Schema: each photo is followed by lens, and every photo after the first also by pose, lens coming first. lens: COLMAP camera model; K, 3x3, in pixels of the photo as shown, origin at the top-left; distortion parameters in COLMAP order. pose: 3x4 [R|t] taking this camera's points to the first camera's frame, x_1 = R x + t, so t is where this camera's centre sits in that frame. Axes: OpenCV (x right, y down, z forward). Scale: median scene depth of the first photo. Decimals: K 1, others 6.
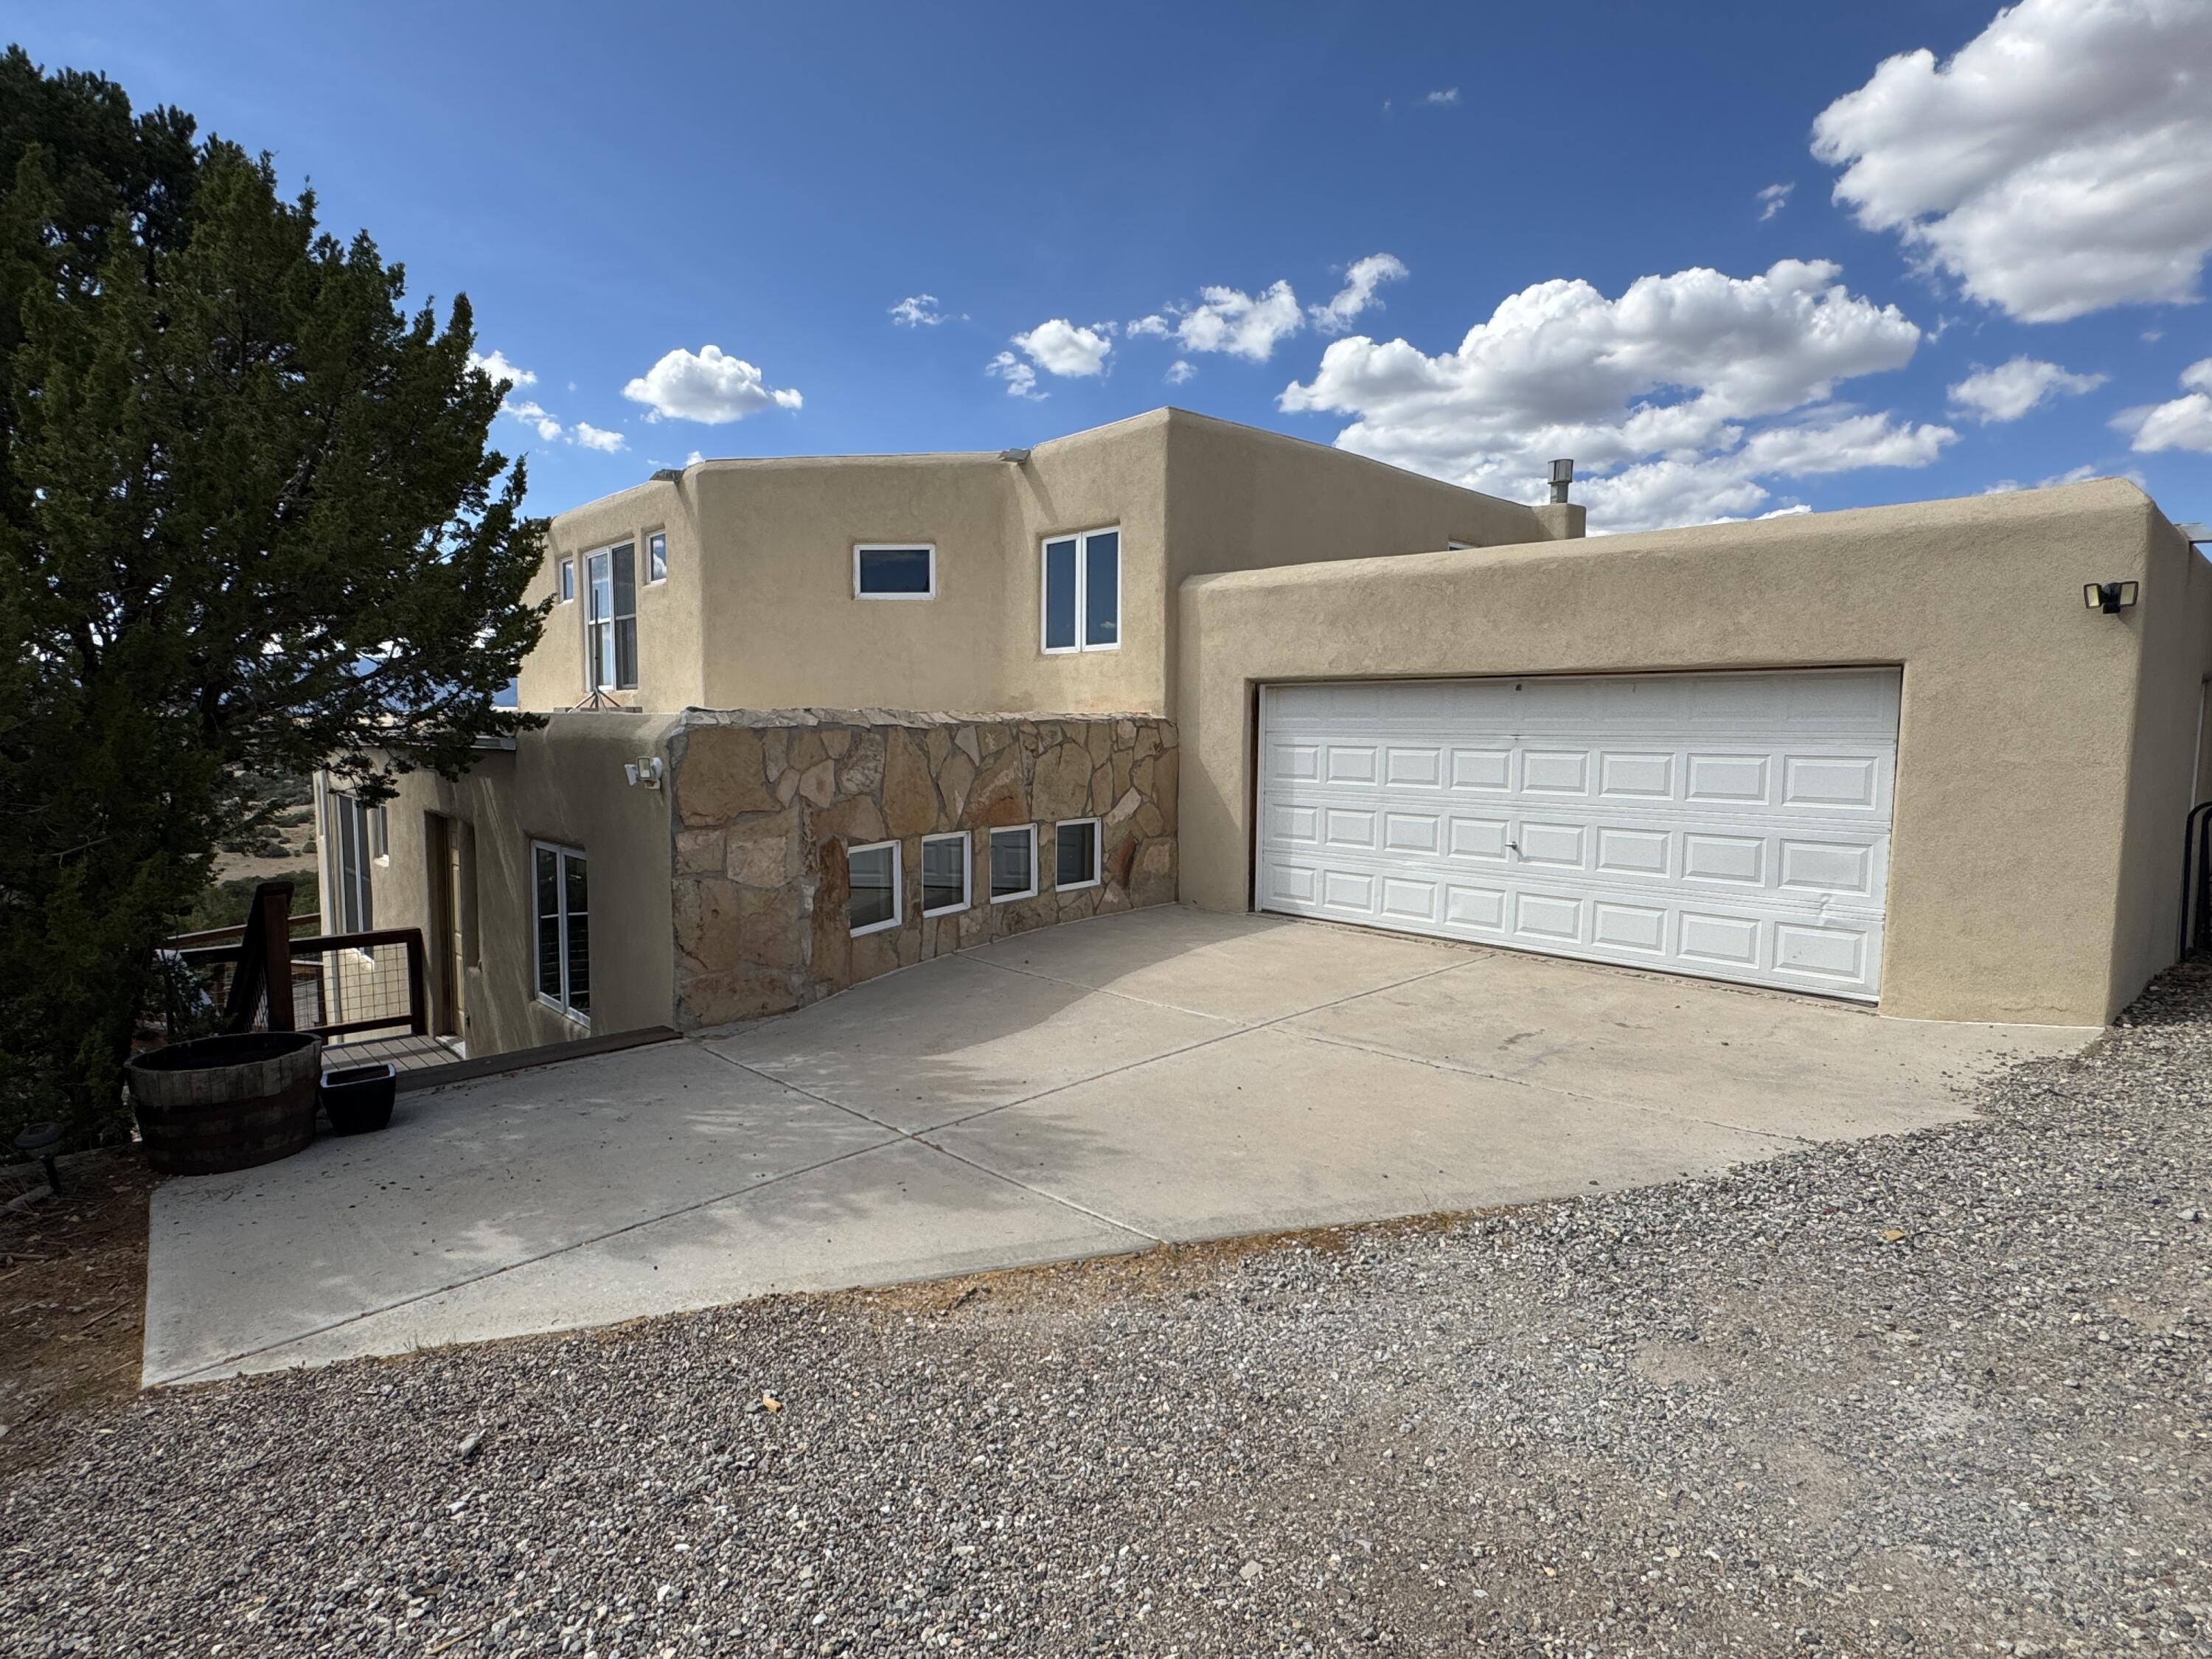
lens RADIAL K [[1181.4, 0, 1103.6], [0, 1181.4, 833.2], [0, 0, 1]] dist [-0.001223, 0.000399]
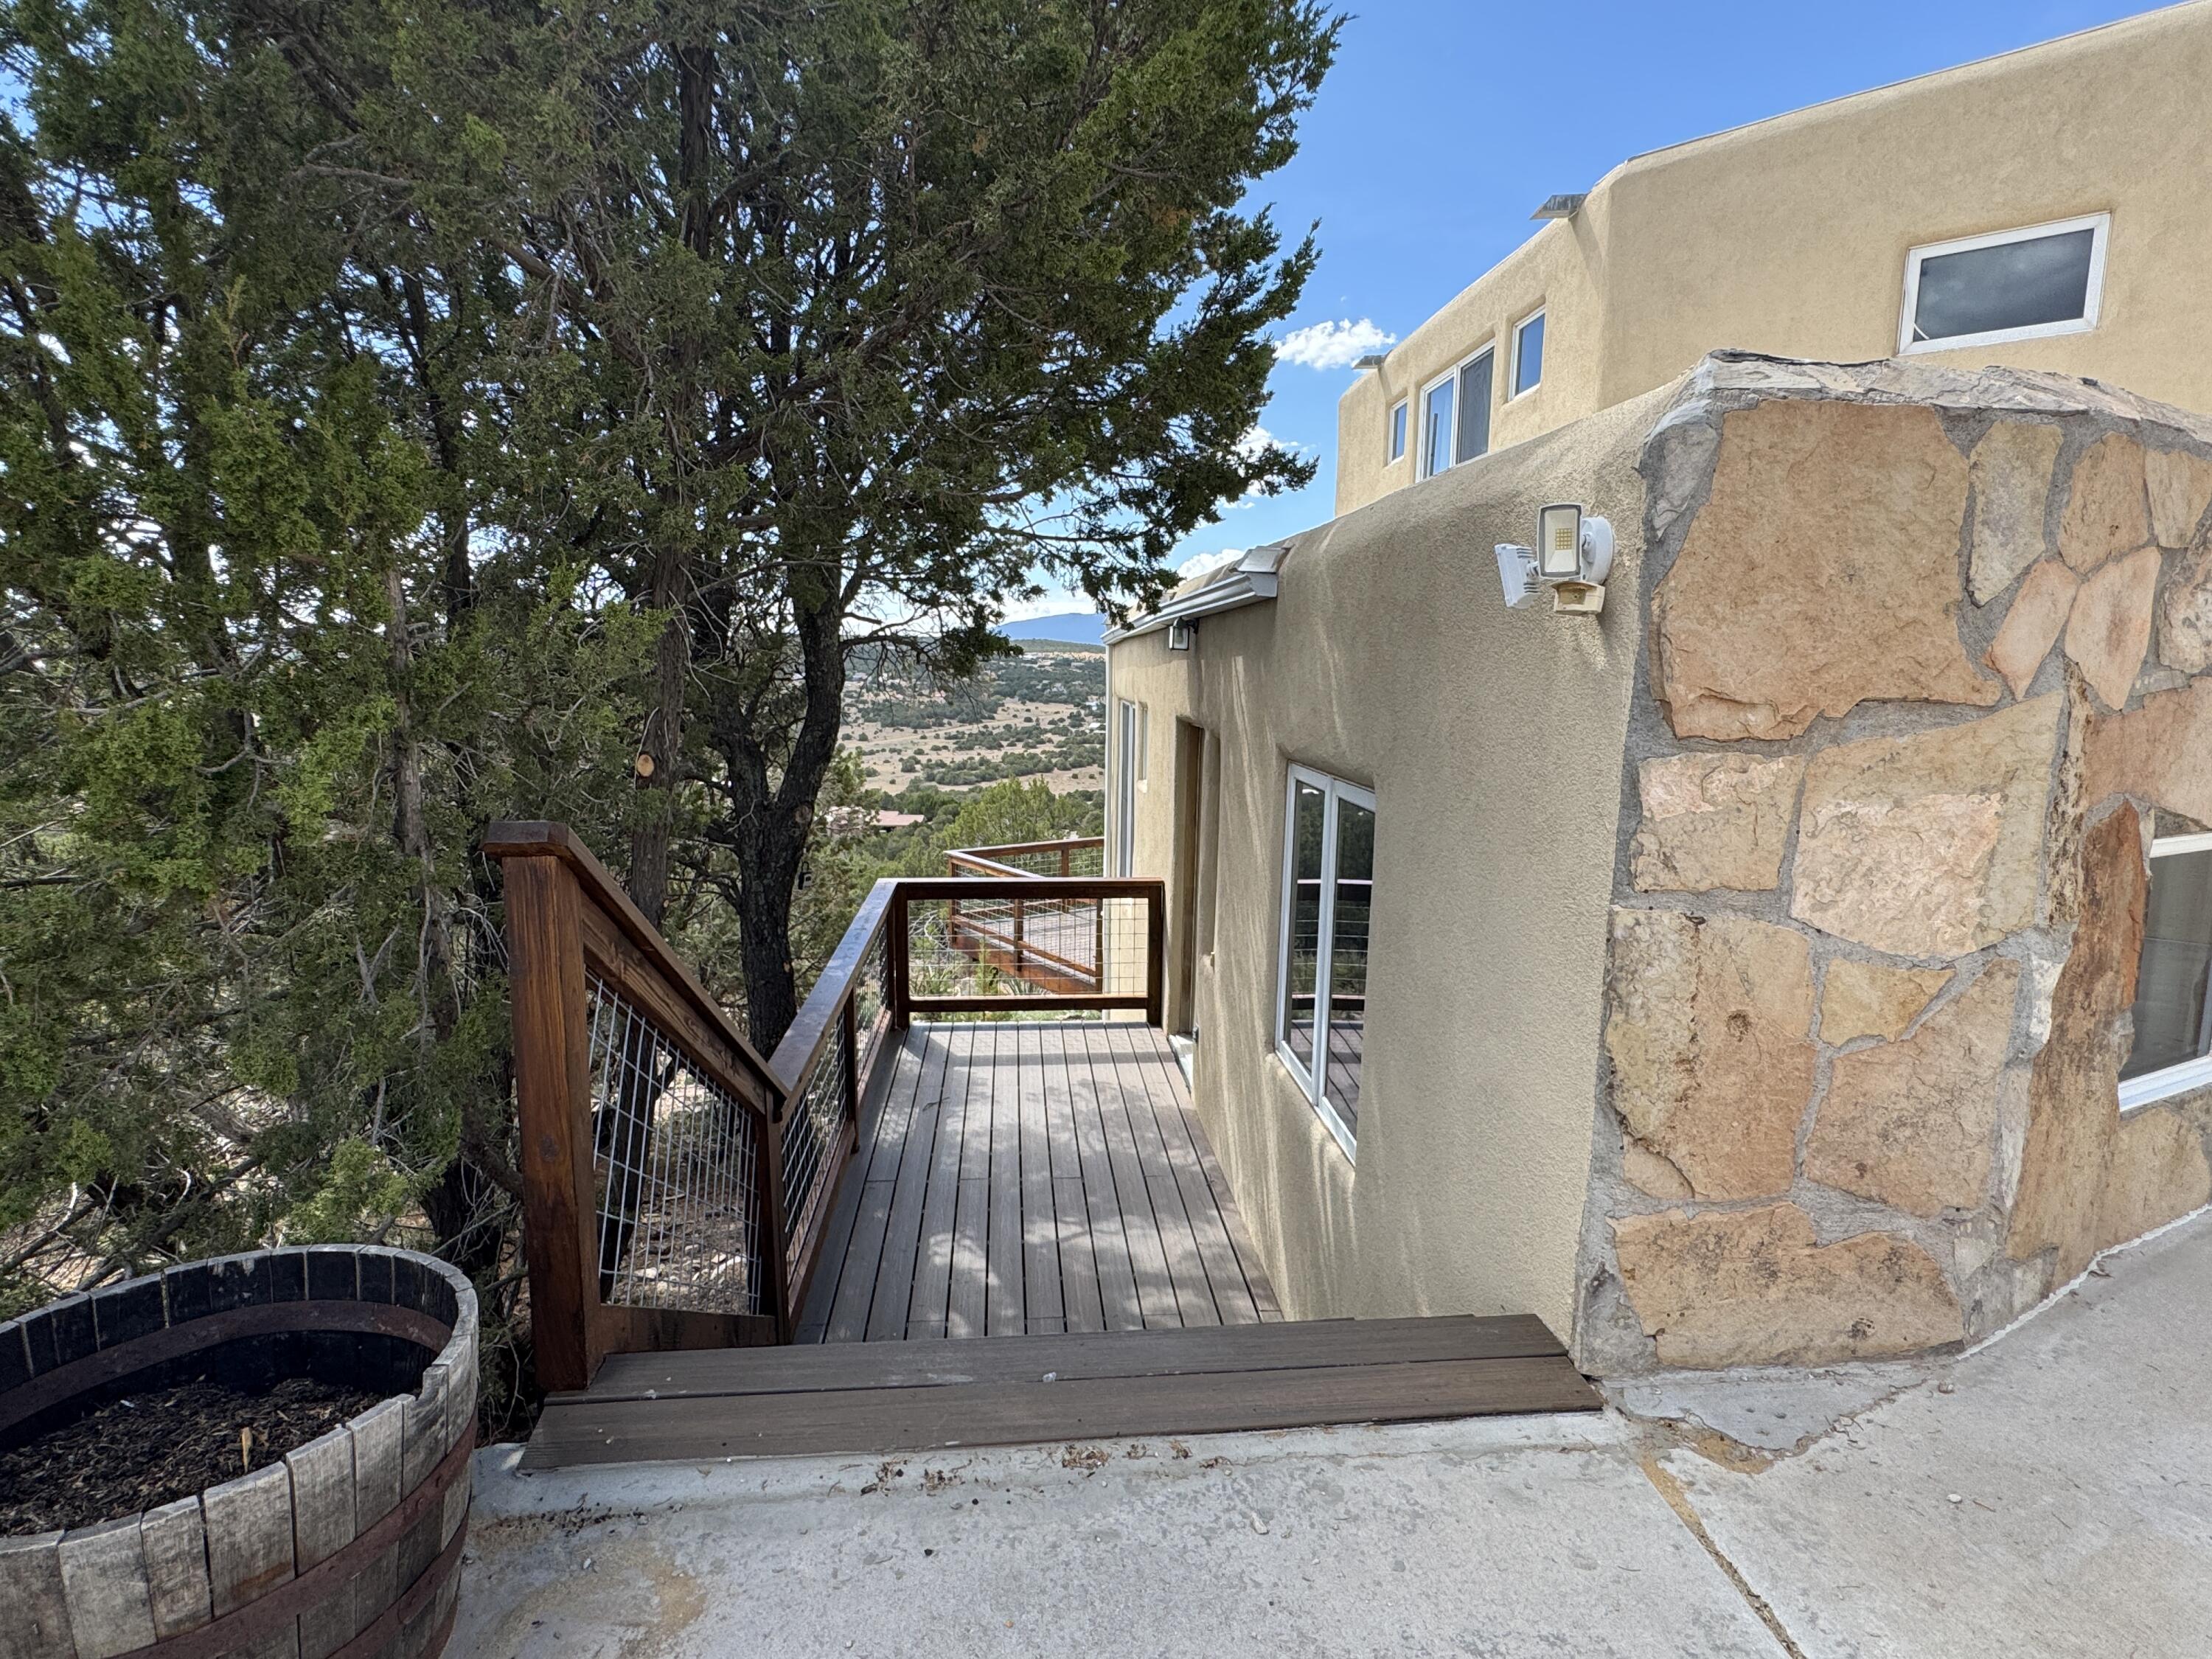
lens RADIAL K [[1181.4, 0, 1103.6], [0, 1181.4, 833.2], [0, 0, 1]] dist [-0.001223, 0.000399]
pose [[0.788468, 0.092917, -0.608017, -0.264131], [-0.064773, 0.995570, 0.068146, 0.007124], [0.611656, -0.014348, 0.790994, 0.624702]]
